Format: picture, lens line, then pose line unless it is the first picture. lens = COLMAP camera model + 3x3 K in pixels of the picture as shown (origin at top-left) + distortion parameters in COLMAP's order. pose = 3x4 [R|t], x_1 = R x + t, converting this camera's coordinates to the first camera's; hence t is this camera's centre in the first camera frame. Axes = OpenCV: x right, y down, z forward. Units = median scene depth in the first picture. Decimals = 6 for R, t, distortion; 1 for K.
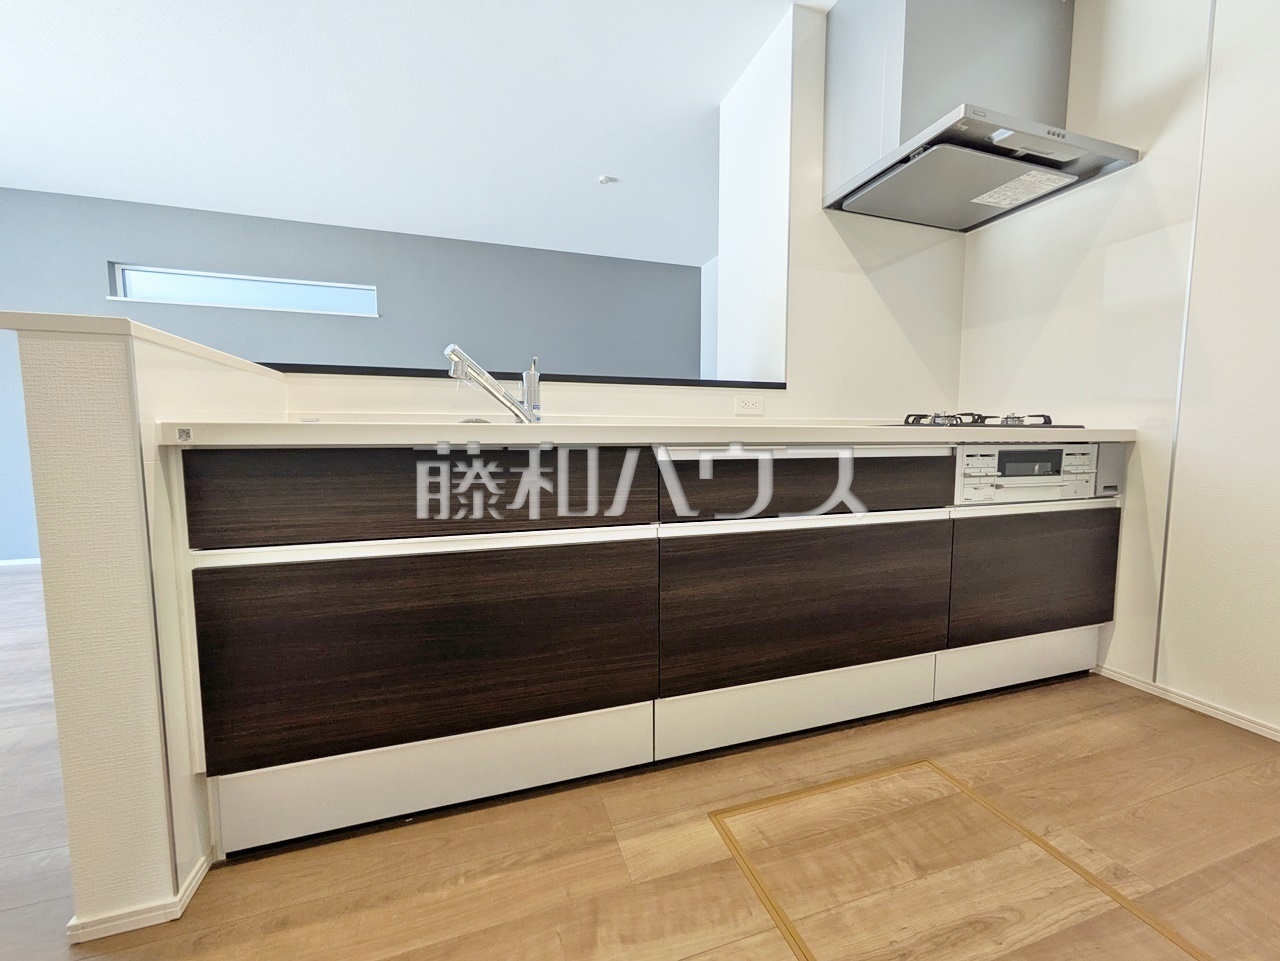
lens RADIAL K [[507.5, 0, 636.5], [0, 507.5, 482.8], [0, 0, 1]] dist [0.002562, 0.001340]
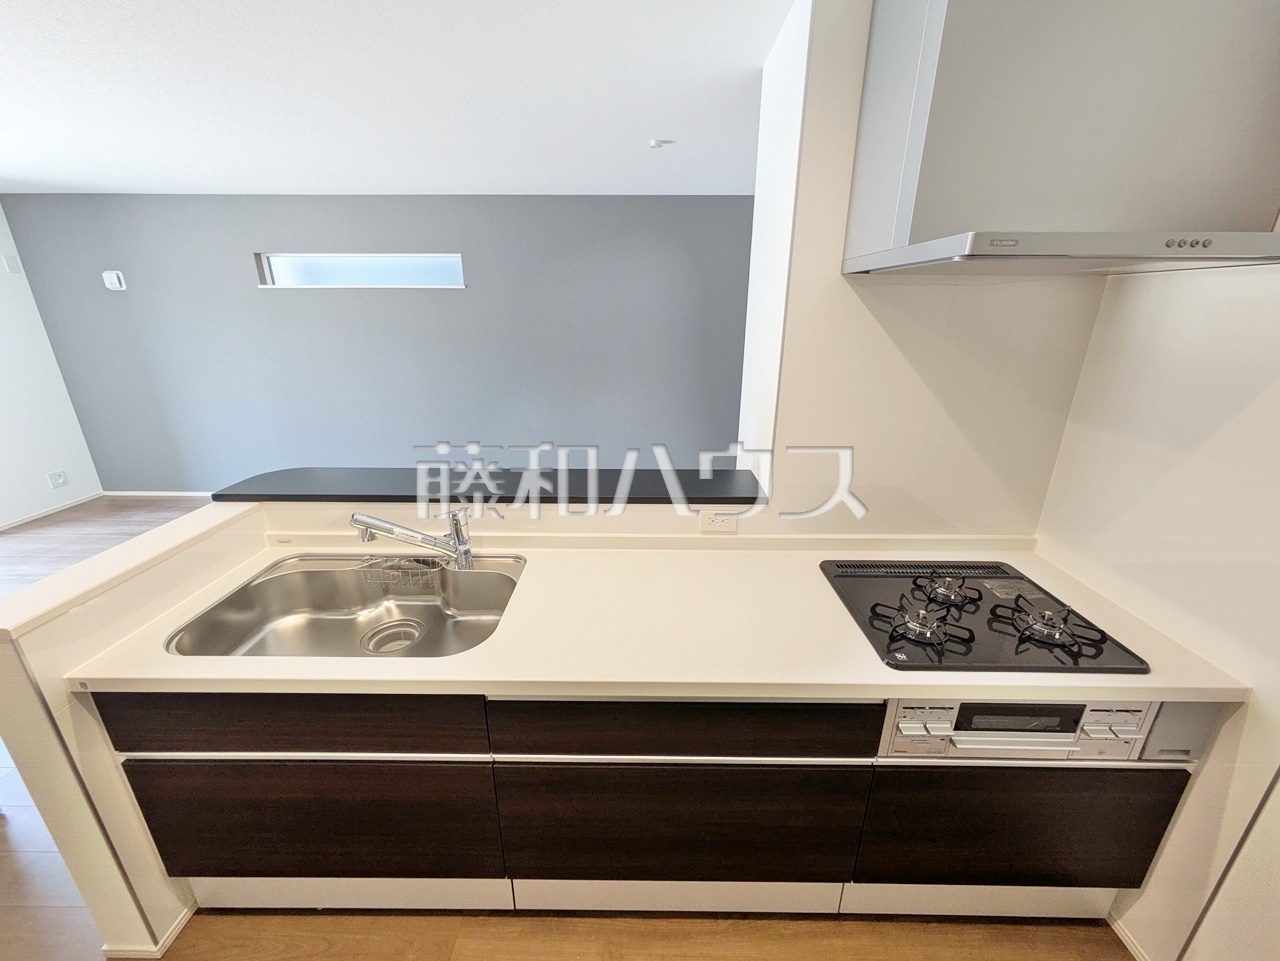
lens RADIAL K [[507.5, 0, 638.4], [0, 507.5, 482.9], [0, 0, 1]] dist [0.002562, 0.001340]
pose [[0.946187, 0.108104, -0.305031, 0.505083], [-0.029432, 0.967396, 0.251552, -0.622932], [0.322279, -0.229037, 0.918519, 0.249569]]
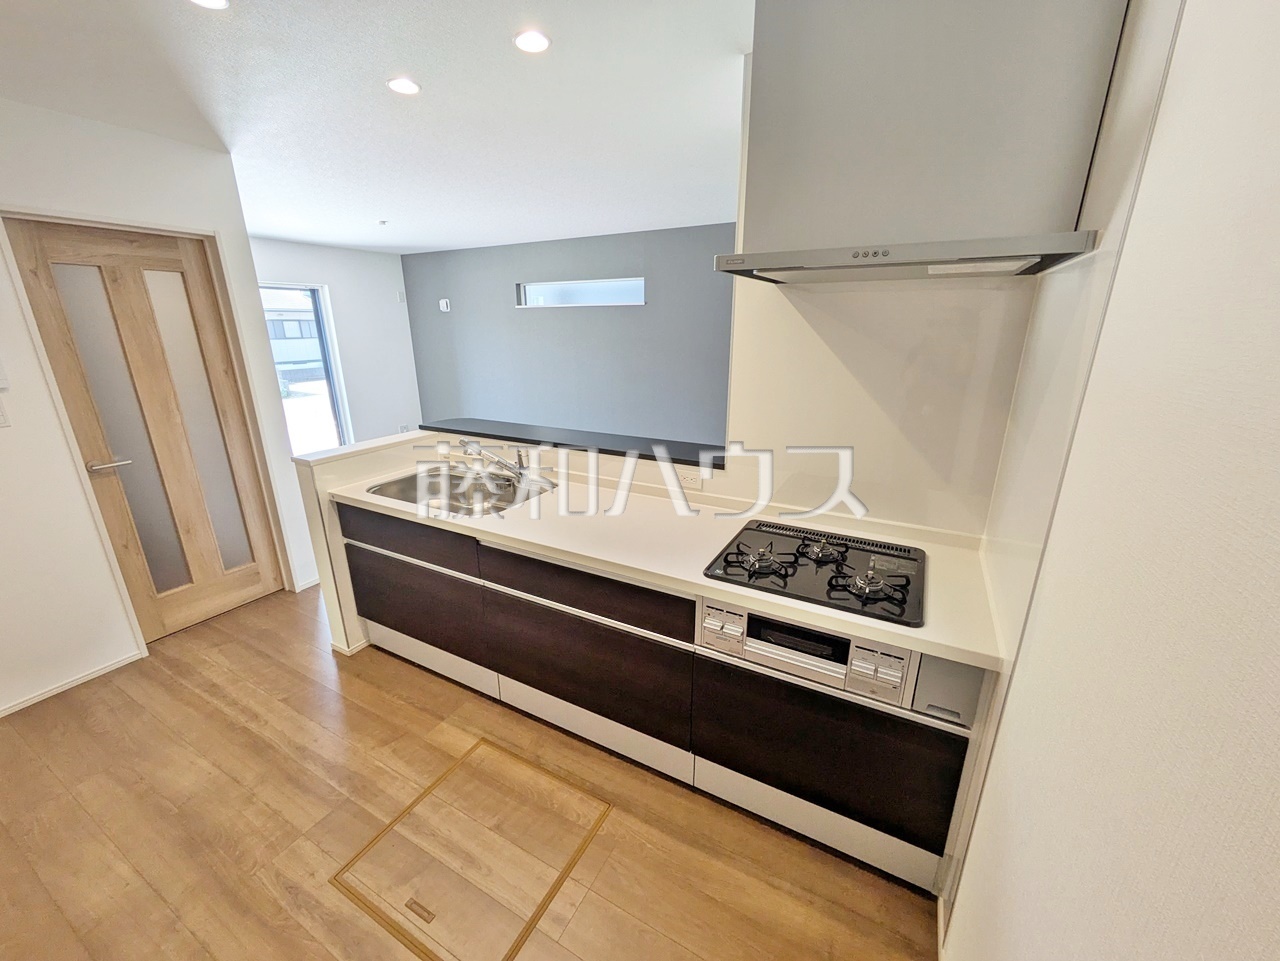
lens RADIAL K [[507.5, 0, 639.7], [0, 507.5, 482.5], [0, 0, 1]] dist [0.002562, 0.001340]
pose [[0.683005, 0.215691, -0.697840, 1.335354], [-0.057347, 0.968291, 0.243154, -0.592030], [0.728159, -0.126057, 0.673717, 0.250376]]
